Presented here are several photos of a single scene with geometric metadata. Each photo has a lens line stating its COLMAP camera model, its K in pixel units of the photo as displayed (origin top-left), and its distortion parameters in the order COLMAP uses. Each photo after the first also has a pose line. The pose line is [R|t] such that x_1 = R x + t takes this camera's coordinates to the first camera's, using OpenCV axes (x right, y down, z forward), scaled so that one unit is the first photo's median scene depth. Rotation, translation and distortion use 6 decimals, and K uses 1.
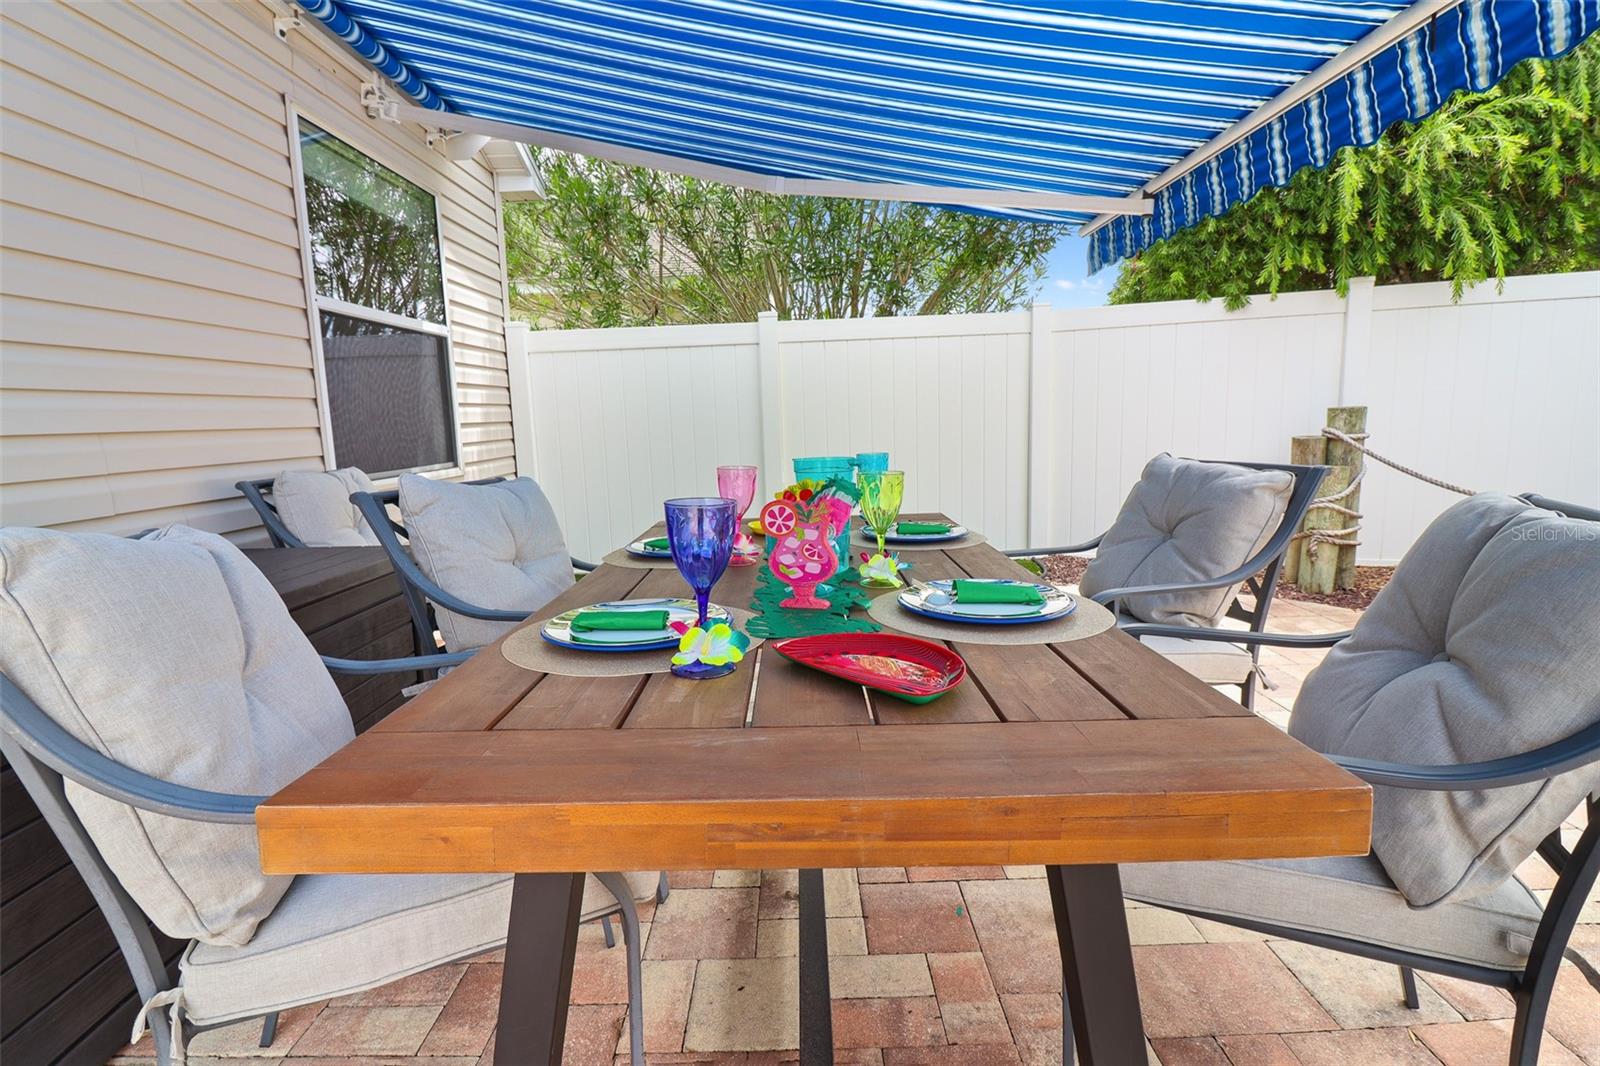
lens RADIAL K [[734.8, 0, 800.0], [0, 734.8, 533.0], [0, 0, 1]] dist [-0.019940, -0.004449]
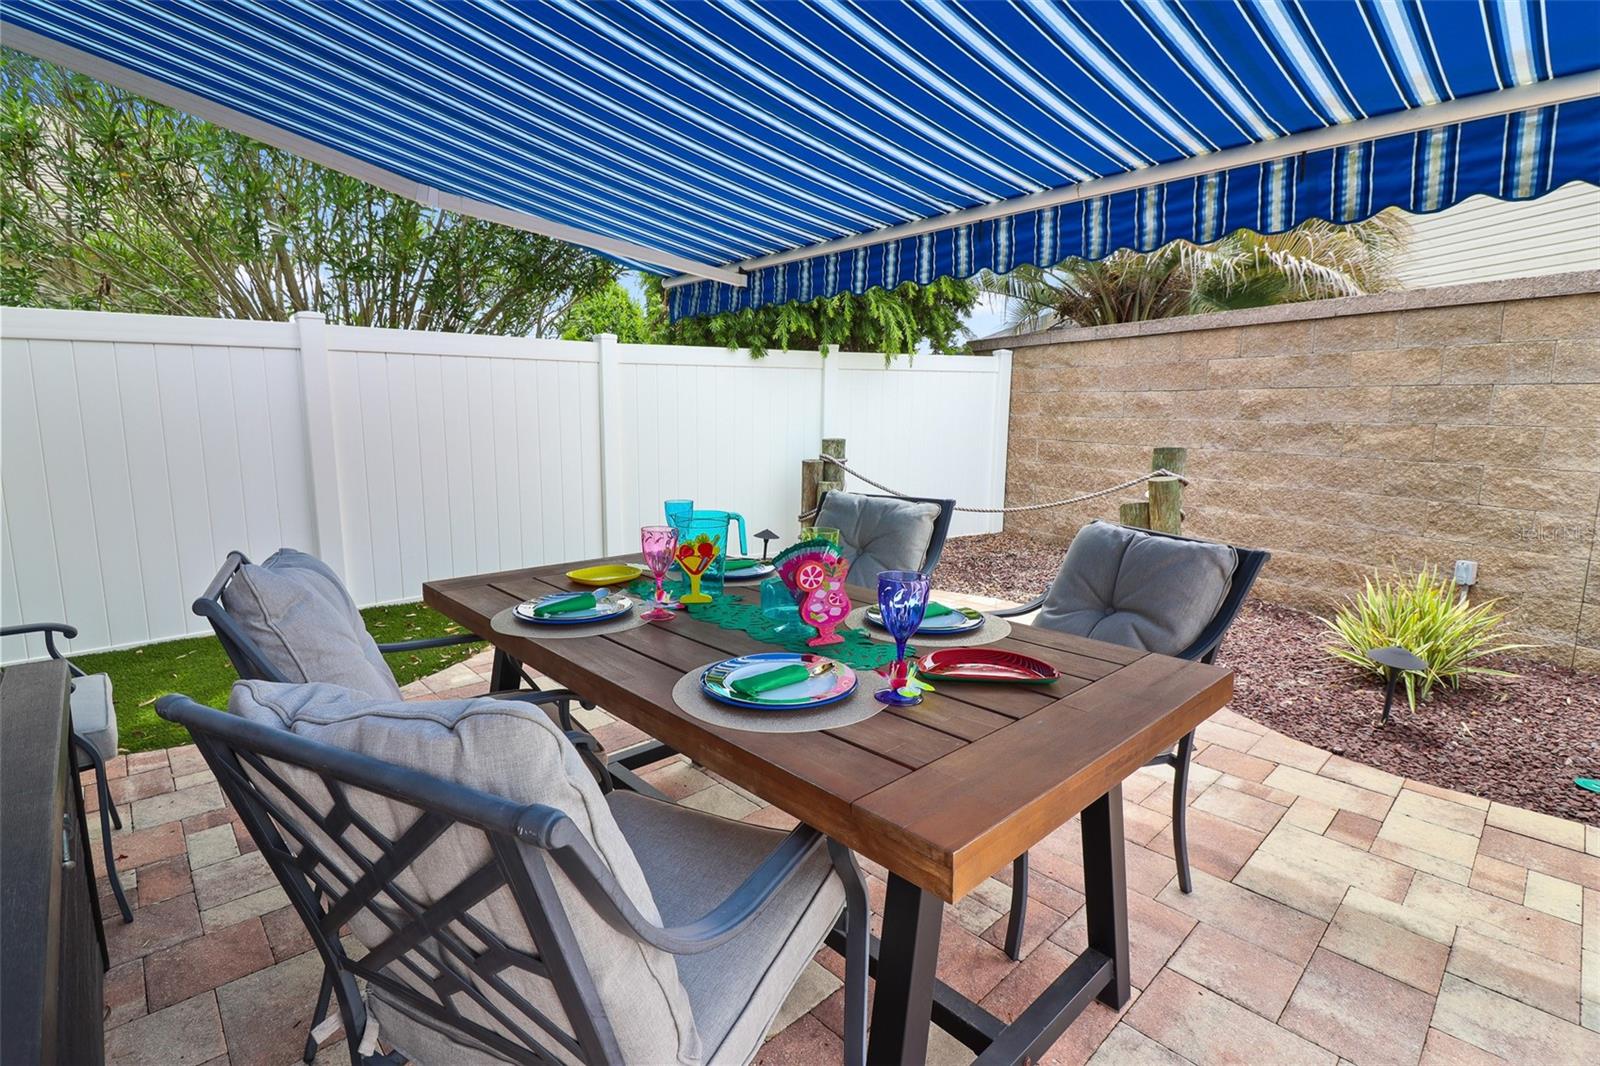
lens RADIAL K [[738.7, 0, 800.1], [0, 738.7, 530.5], [0, 0, 1]] dist [0.001146, -0.014231]
pose [[0.727834, -0.069878, 0.682184, -0.339462], [0.074590, 0.996960, 0.022540, -0.048075], [-0.681685, 0.034479, 0.730833, 0.034200]]
